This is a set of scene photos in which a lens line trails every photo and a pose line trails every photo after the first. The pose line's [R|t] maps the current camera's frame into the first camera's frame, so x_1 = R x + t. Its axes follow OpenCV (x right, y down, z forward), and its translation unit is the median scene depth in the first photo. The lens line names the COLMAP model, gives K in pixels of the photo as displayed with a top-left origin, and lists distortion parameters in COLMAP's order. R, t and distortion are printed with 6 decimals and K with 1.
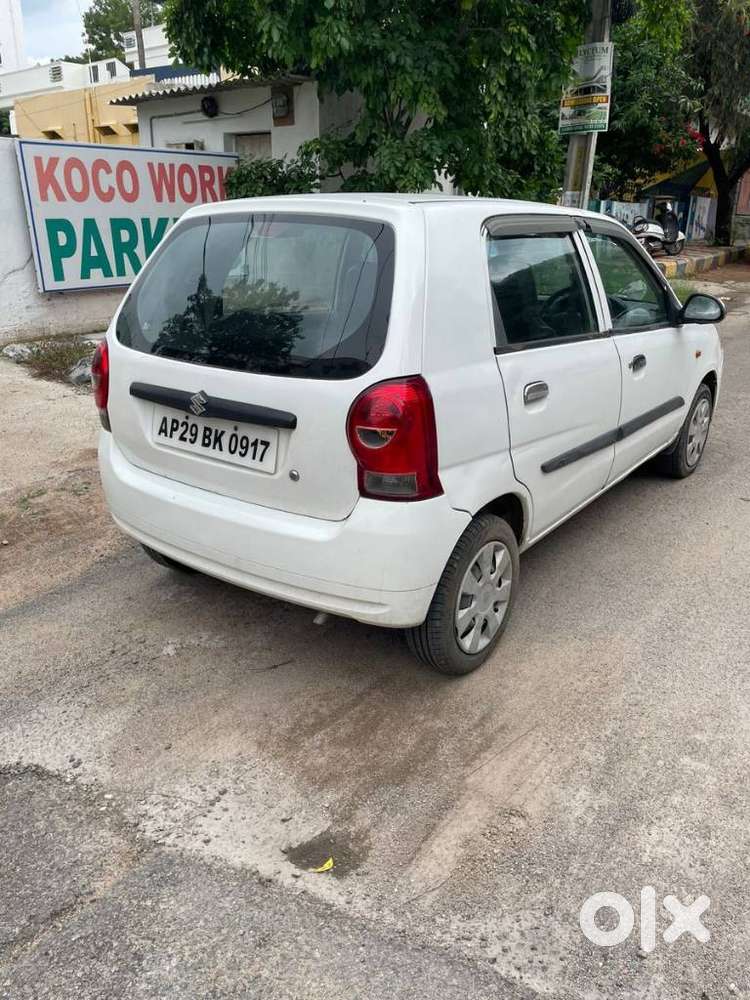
lens RADIAL K [[757.7, 0, 373.7], [0, 757.7, 507.2], [0, 0, 1]] dist [0.089518, -0.115980]
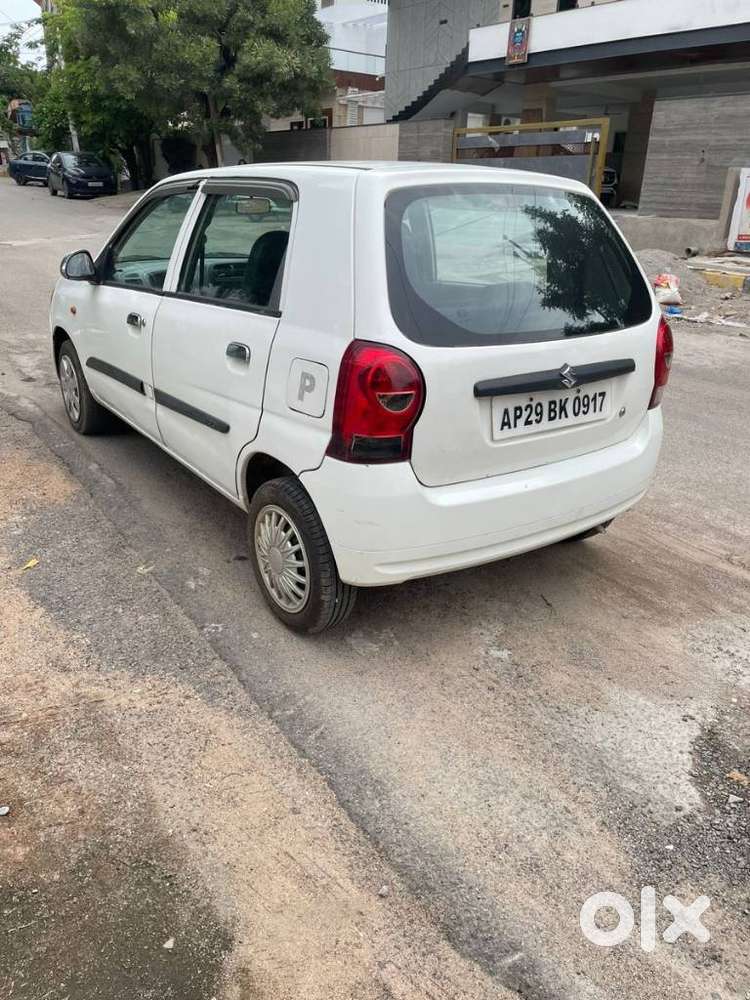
lens RADIAL K [[757.7, 0, 372.1], [0, 757.7, 497.1], [0, 0, 1]] dist [0.089518, -0.115980]
pose [[0.314032, -0.350612, 0.882301, -1.199015], [0.306586, 0.916975, 0.255269, -0.310862], [-0.898548, 0.190339, 0.395452, 0.811334]]
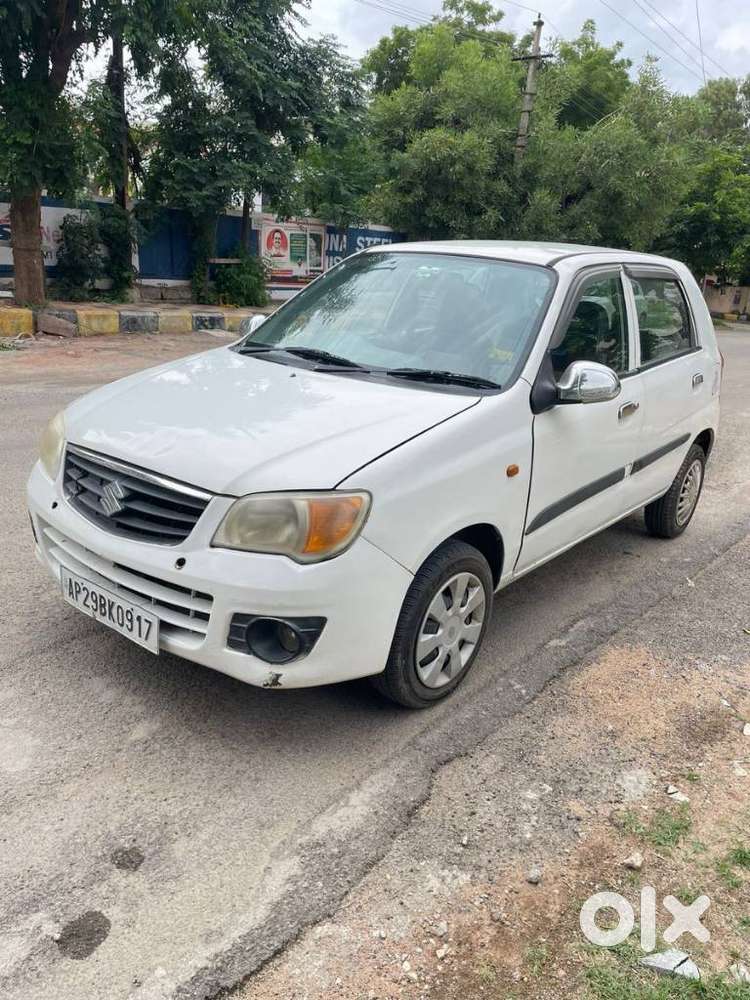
lens RADIAL K [[757.7, 0, 377.2], [0, 757.7, 503.5], [0, 0, 1]] dist [0.089518, -0.115980]
pose [[-0.996767, -0.080105, 0.006179, 0.354936], [-0.058525, 0.776620, 0.627245, -1.037032], [-0.055044, 0.624856, -0.778797, 2.774424]]
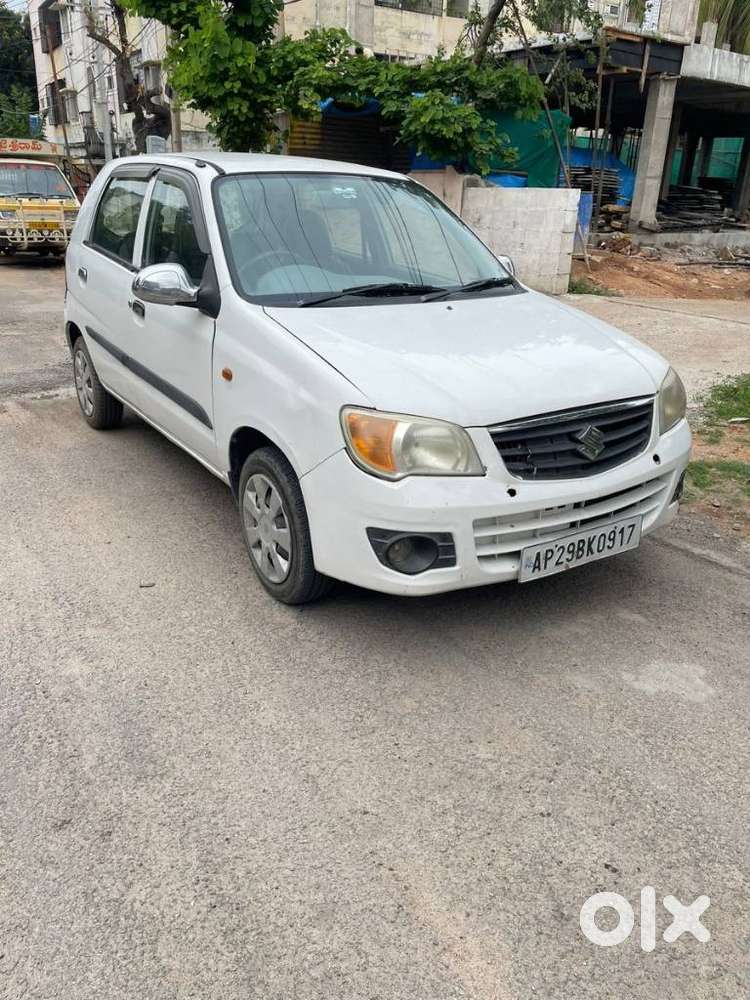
lens RADIAL K [[757.7, 0, 376.8], [0, 757.7, 502.3], [0, 0, 1]] dist [0.089518, -0.115980]
pose [[-0.350507, 0.342686, -0.871614, 1.593530], [-0.358798, 0.810518, 0.462951, -0.744034], [0.865106, 0.475001, -0.161137, 2.053693]]
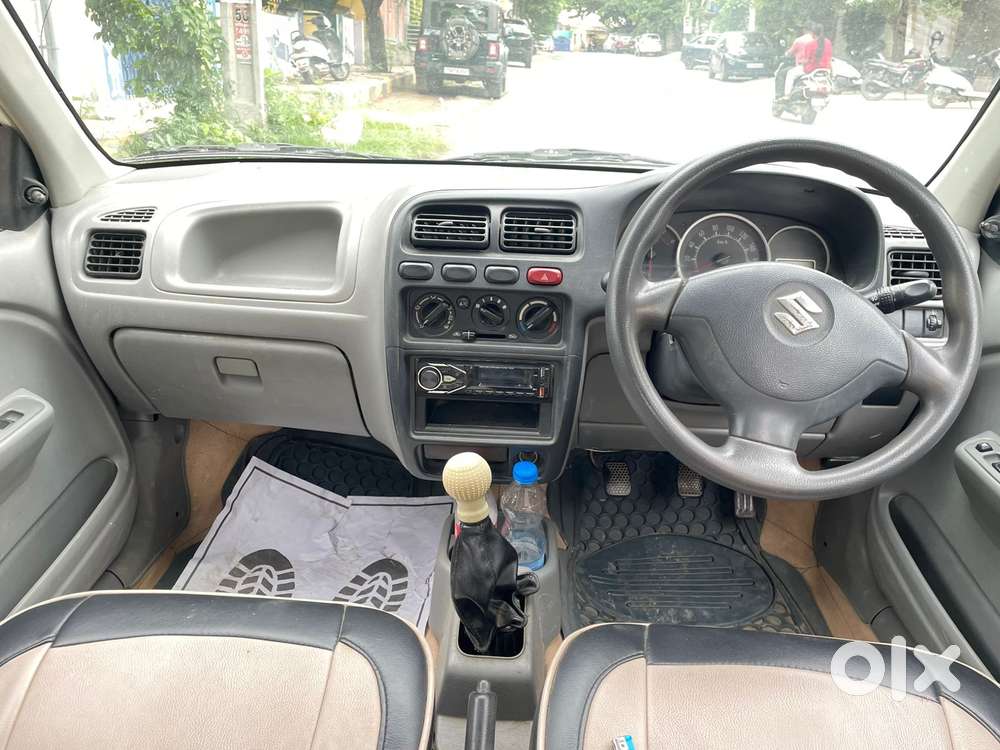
lens RADIAL K [[757.7, 0, 499.0], [0, 757.7, 371.8], [0, 0, 1]] dist [0.089518, -0.115980]
pose [[0.826152, -0.193117, 0.529319, 0.124940], [0.171168, 0.981052, 0.090771, -0.393943], [-0.536819, 0.015612, 0.843553, 1.314775]]
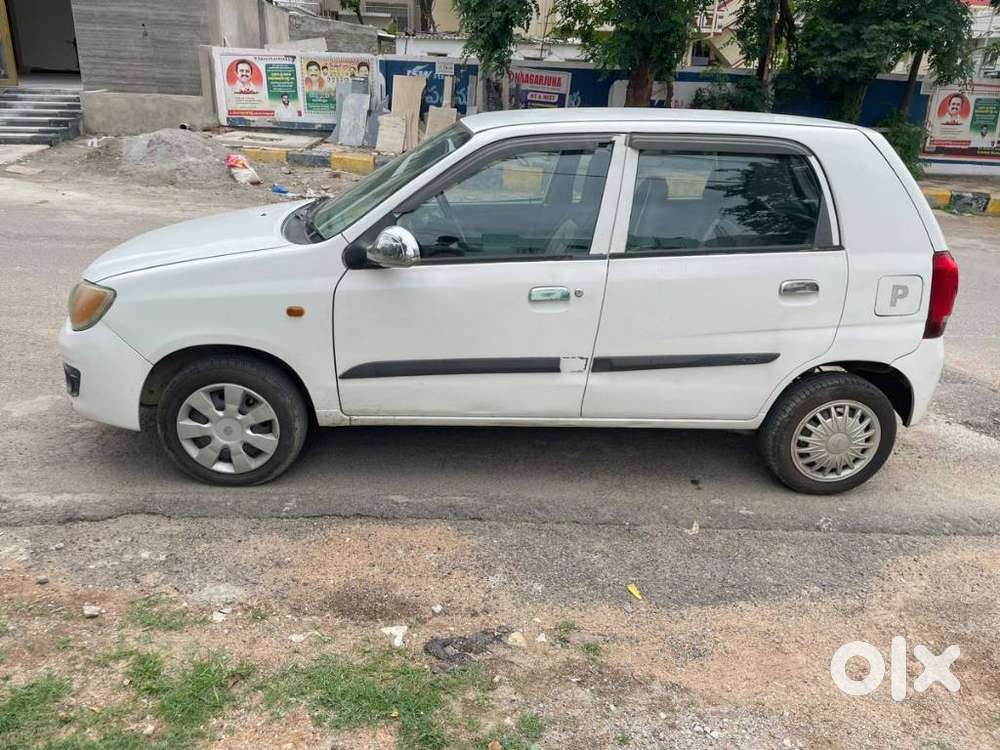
lens RADIAL K [[757.7, 0, 502.3], [0, 757.7, 364.1], [0, 0, 1]] dist [0.089518, -0.115980]
pose [[-0.659146, -0.294560, 0.691926, -0.827683], [0.219641, 0.804569, 0.551749, -0.950477], [-0.719225, 0.515658, -0.465631, 2.305181]]
